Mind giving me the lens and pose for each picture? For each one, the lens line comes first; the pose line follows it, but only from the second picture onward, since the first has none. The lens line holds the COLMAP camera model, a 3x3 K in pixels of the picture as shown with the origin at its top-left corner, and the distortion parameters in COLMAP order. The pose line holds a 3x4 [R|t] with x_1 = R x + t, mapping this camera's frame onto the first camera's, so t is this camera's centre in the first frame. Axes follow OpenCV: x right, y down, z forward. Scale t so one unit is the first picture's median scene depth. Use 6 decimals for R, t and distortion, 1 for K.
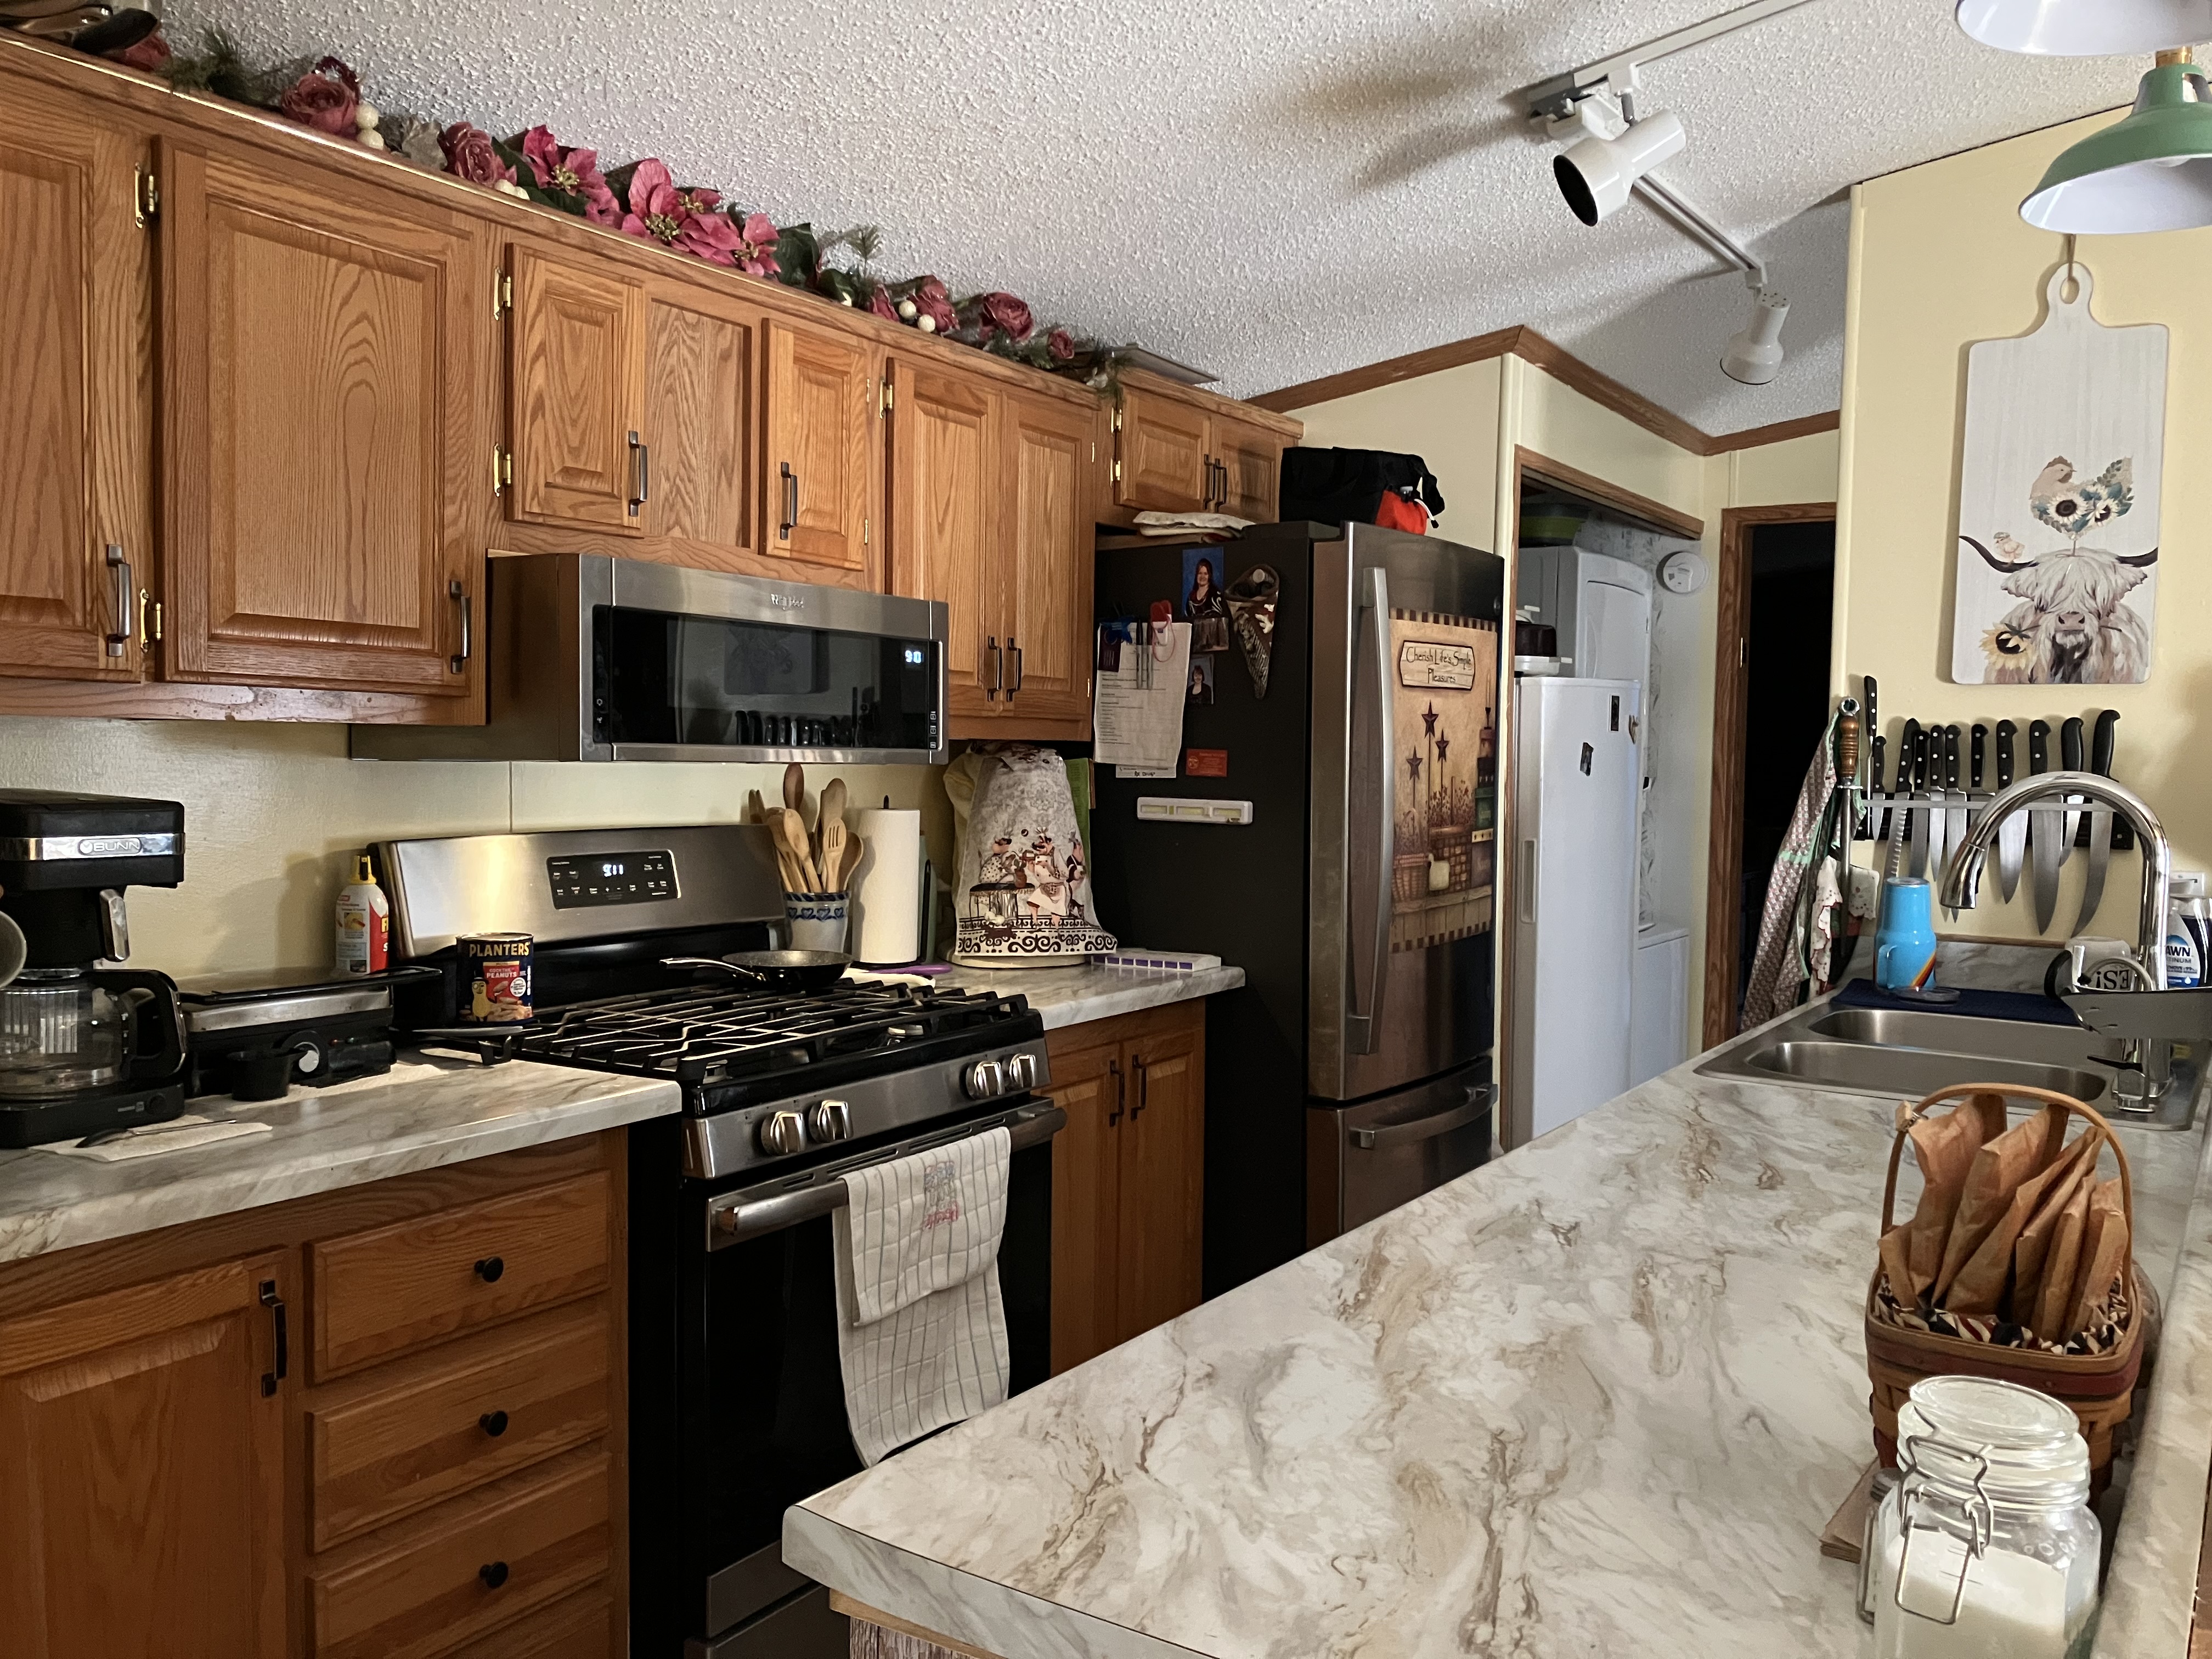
lens RADIAL K [[1783.0, 0, 1106.0], [0, 1783.0, 829.5], [0, 0, 1]] dist [-0.001801, 0.004744]
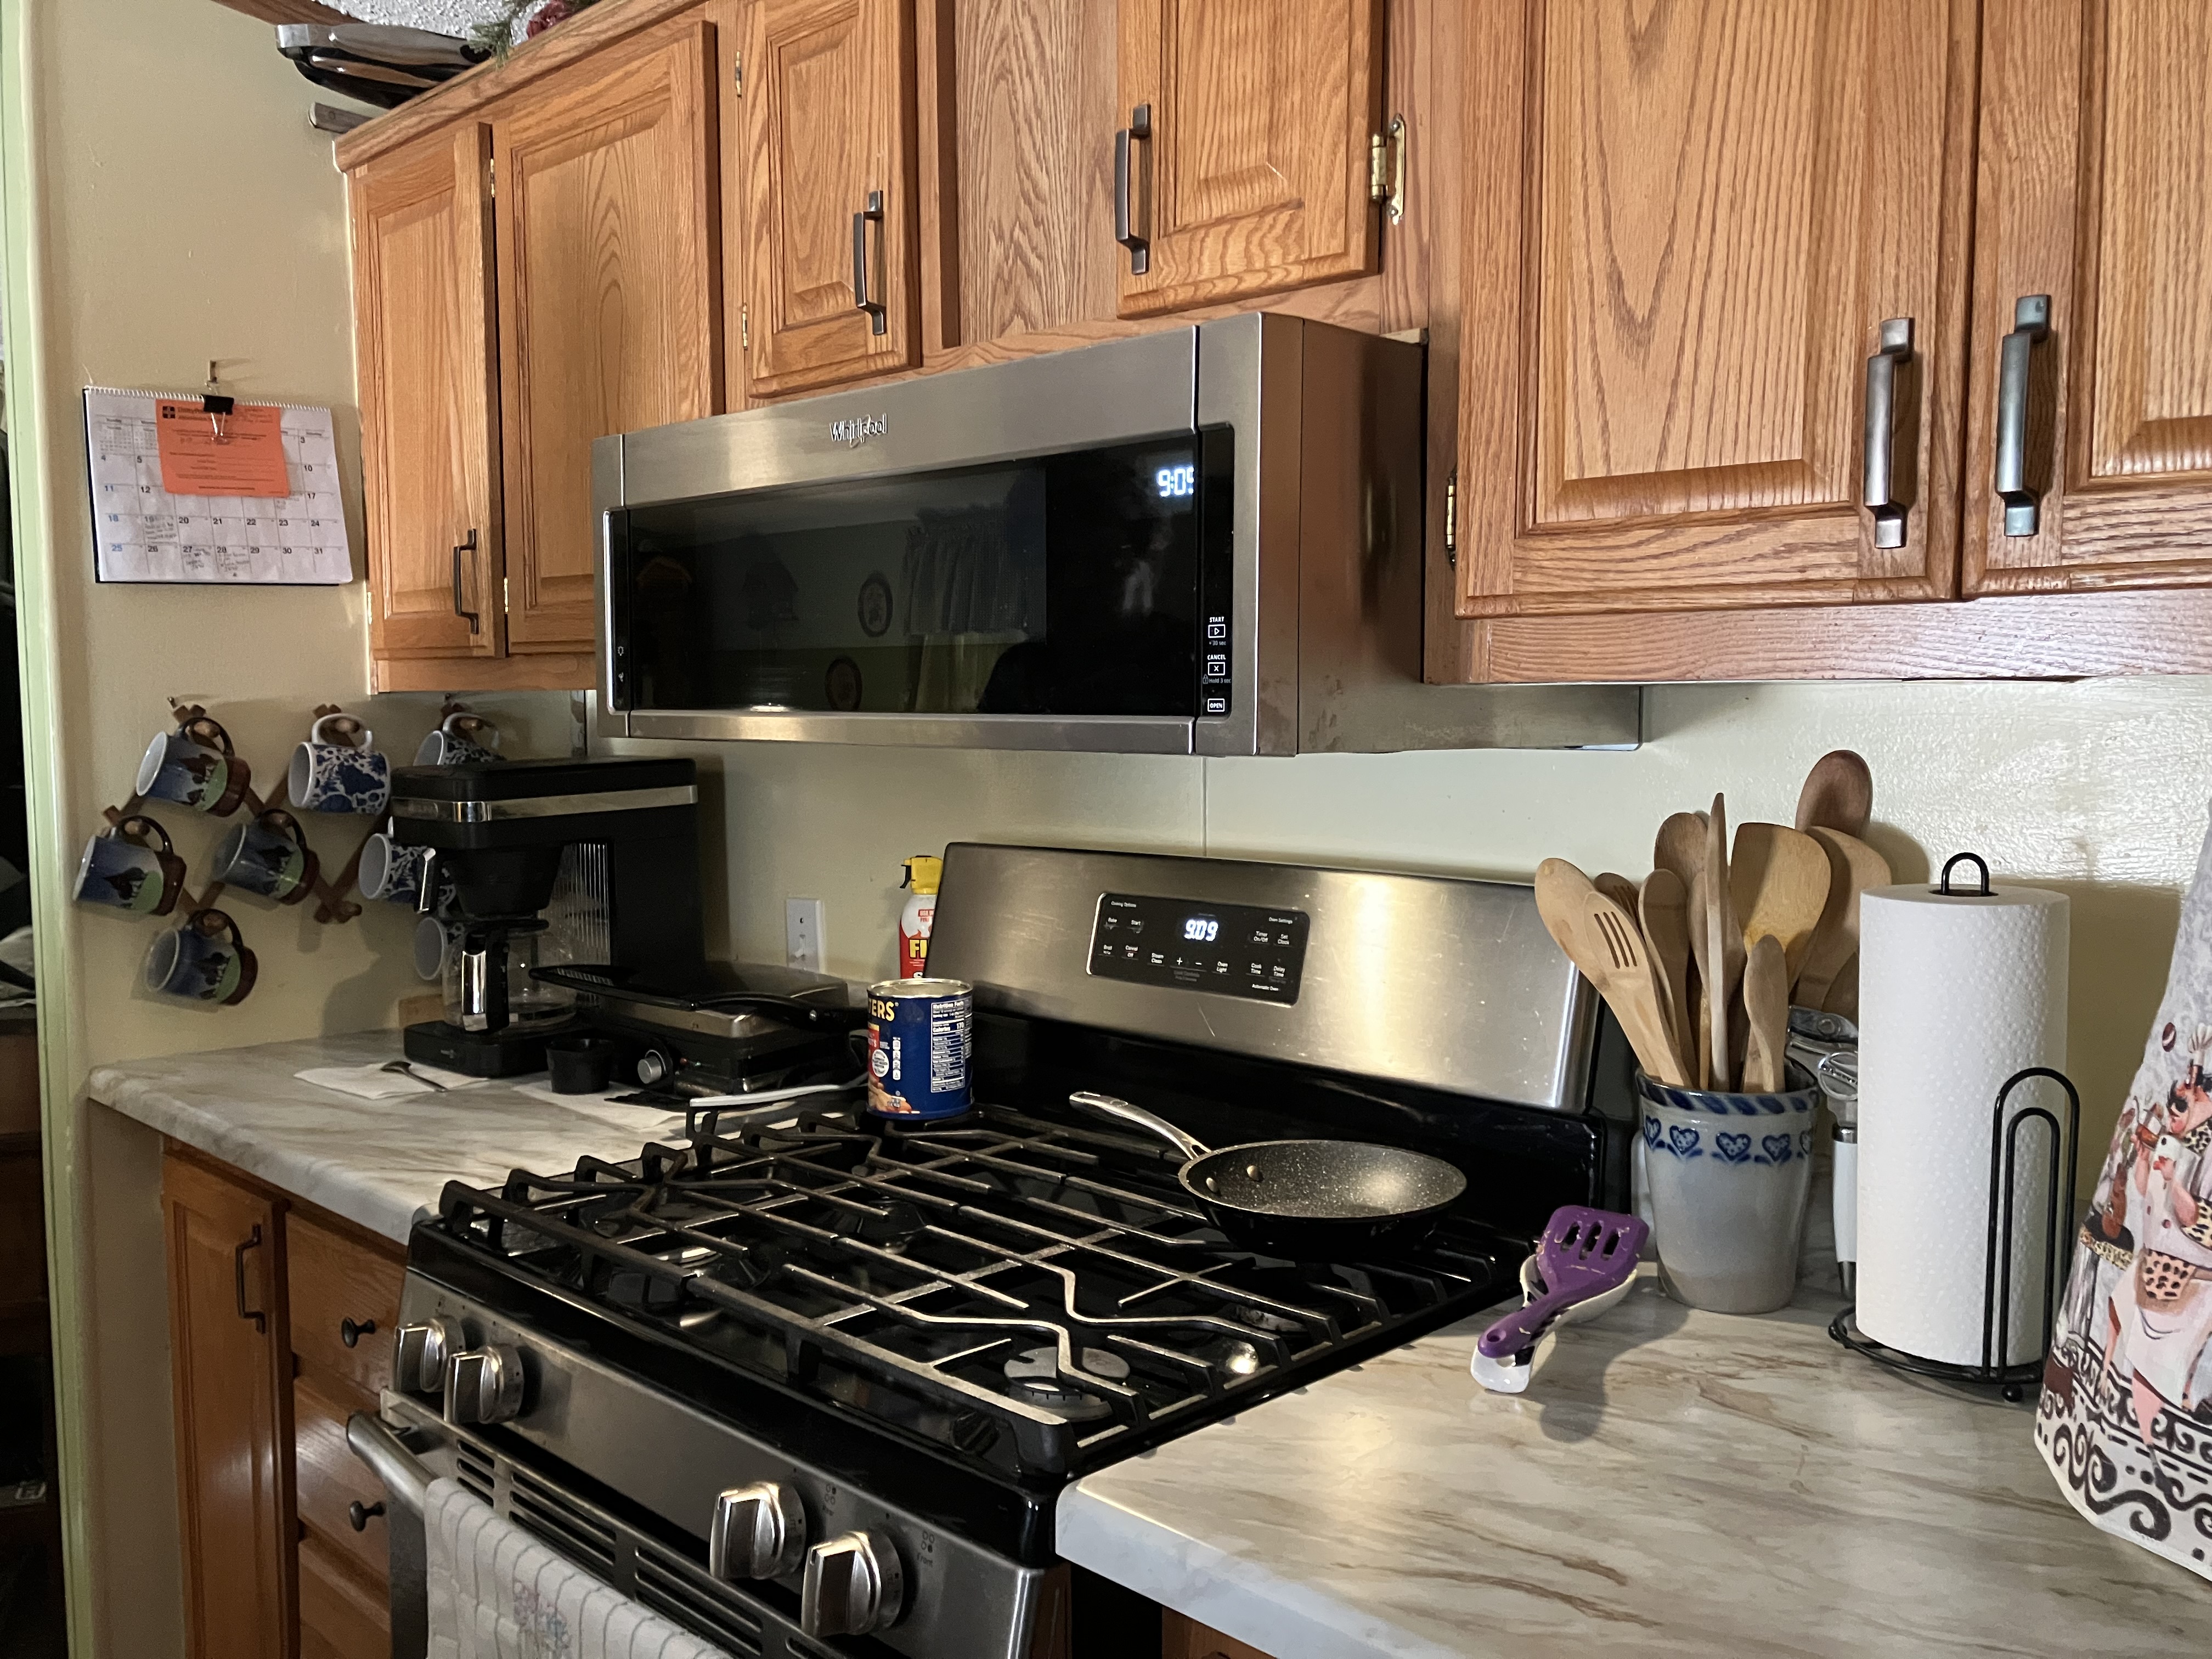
lens RADIAL K [[1753.9, 0, 1106.0], [0, 1753.9, 829.5], [0, 0, 1]] dist [0.004674, 0.011829]
pose [[-0.198460, 0.058445, -0.978365, 0.260544], [-0.043378, 0.996719, 0.068340, -0.043626], [0.979149, 0.056003, -0.195273, 1.002587]]
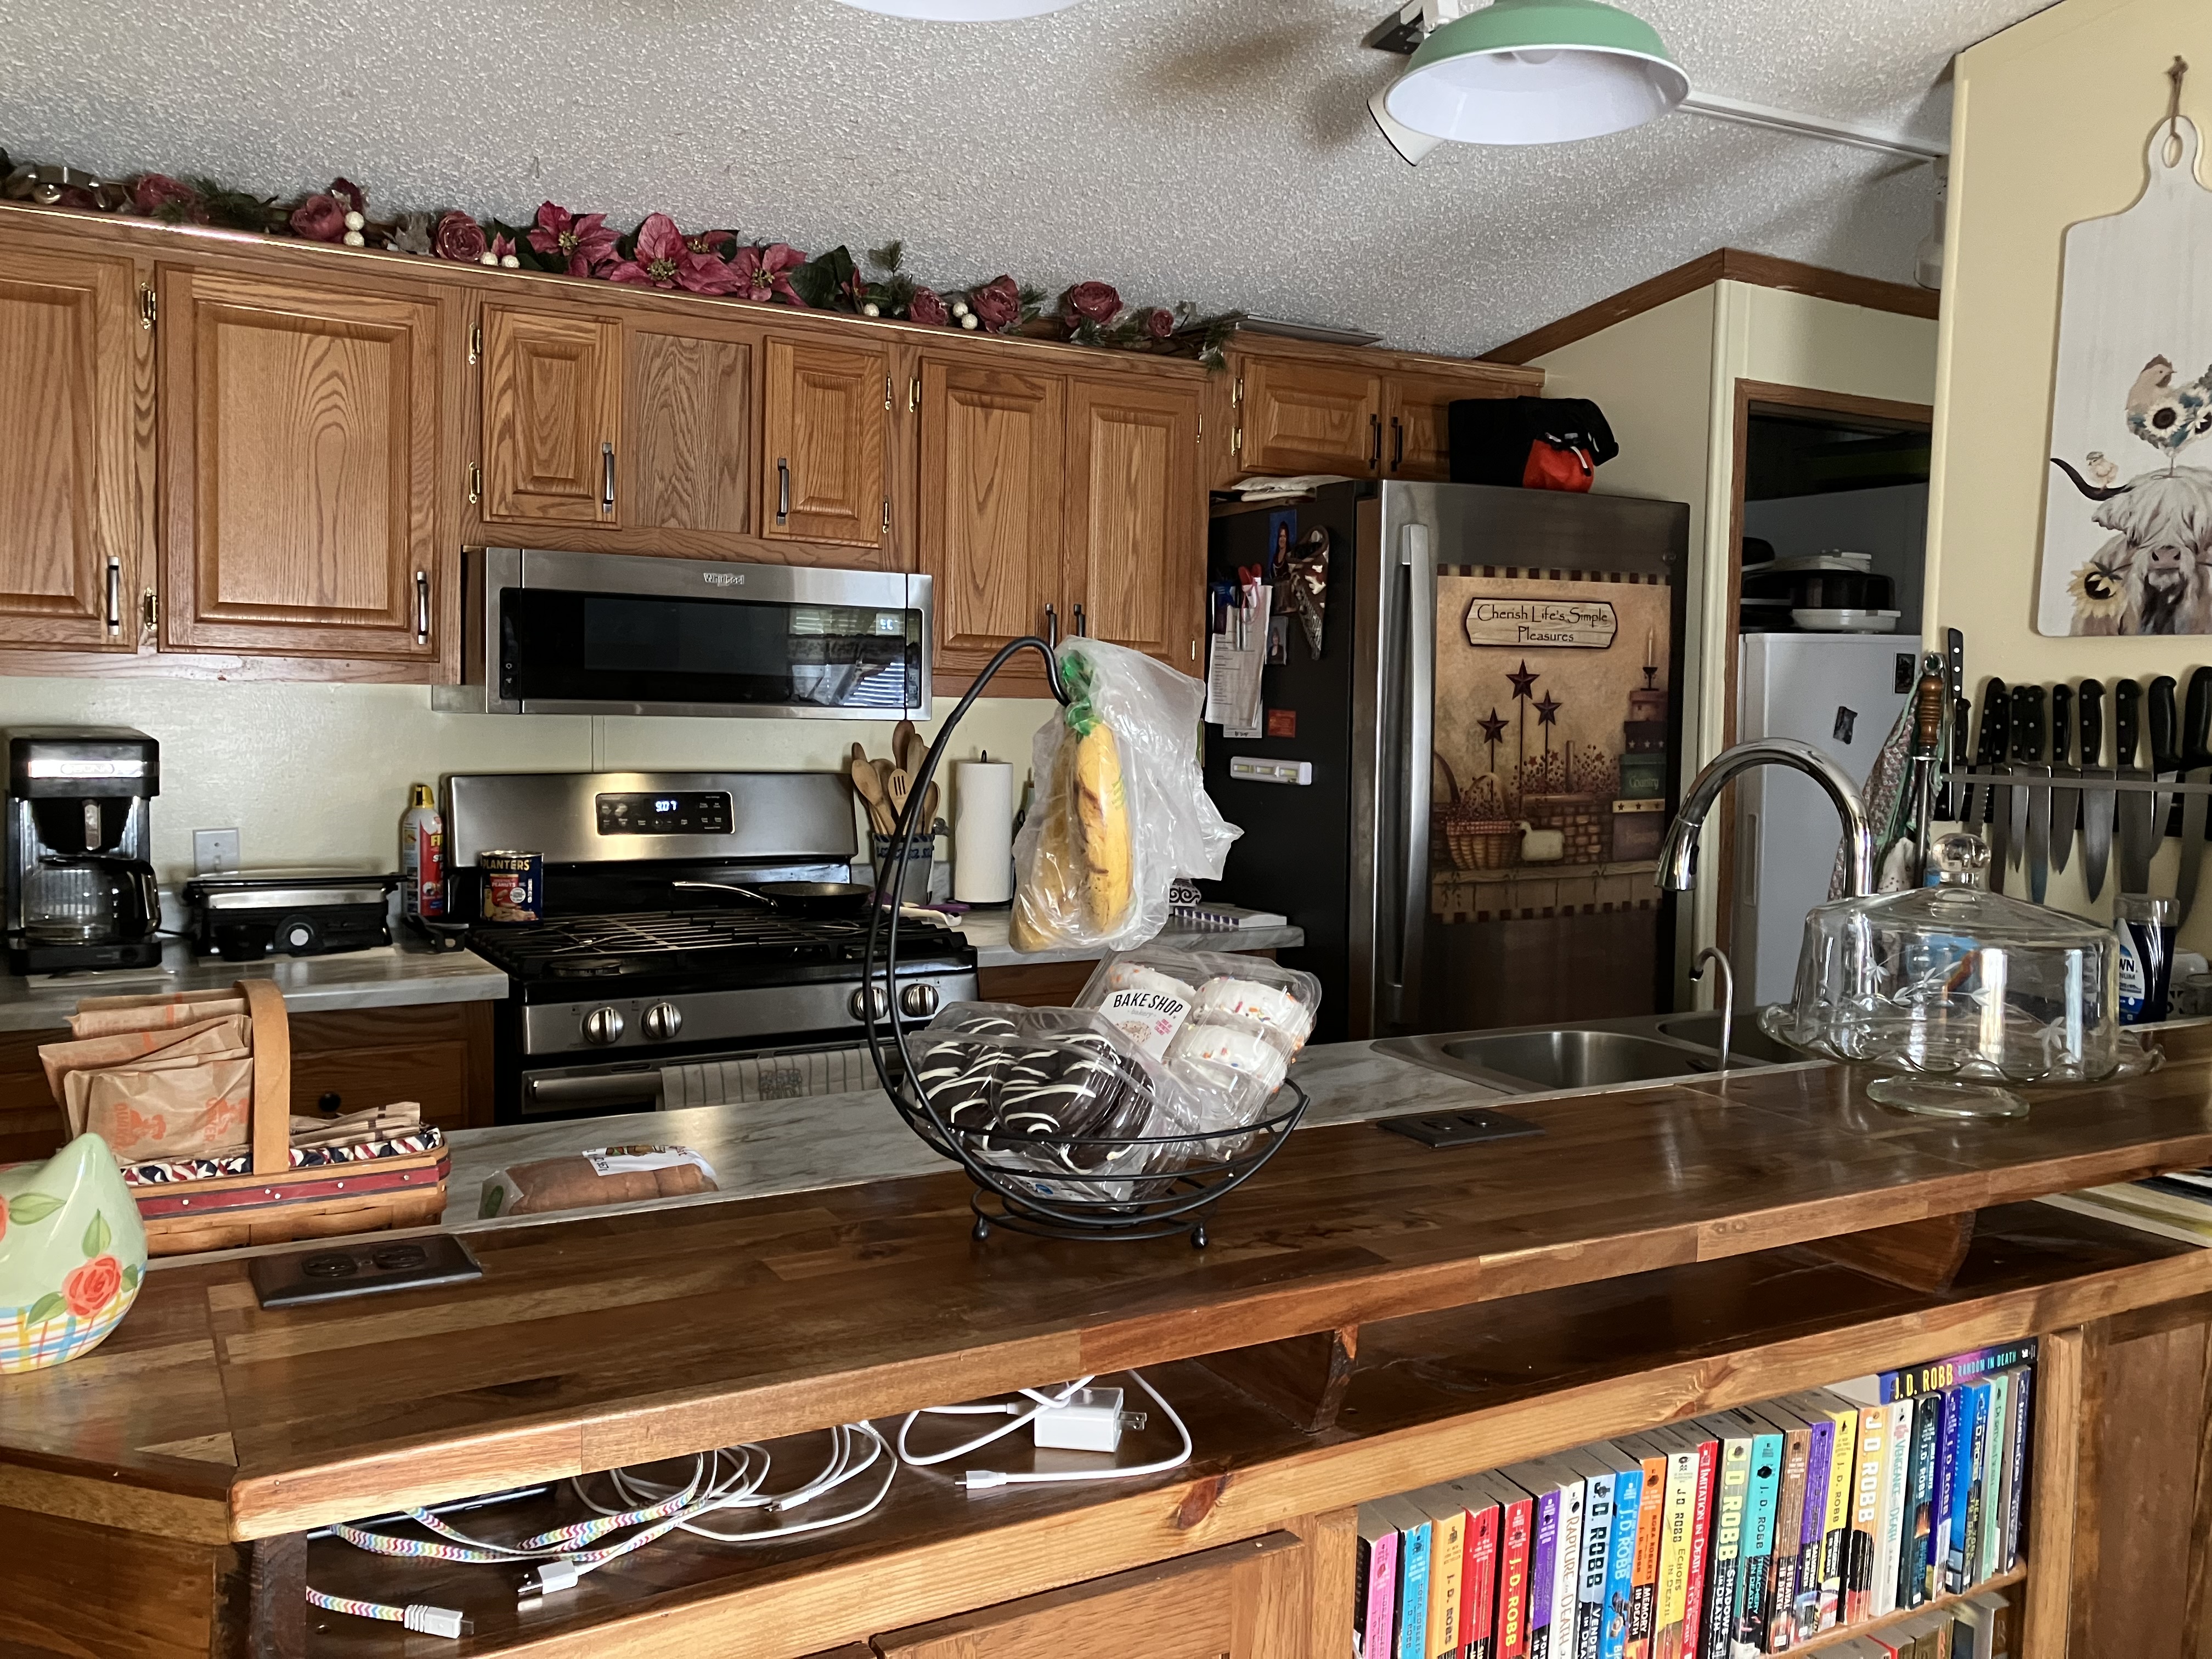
lens RADIAL K [[1791.4, 0, 1150.8], [0, 1791.4, 772.3], [0, 0, 1]] dist [0.004960, -0.005454]
pose [[0.891233, 0.021945, -0.453014, 0.518796], [-0.027563, 0.999603, -0.005803, -0.001900], [0.452707, 0.017659, 0.891484, 0.069258]]
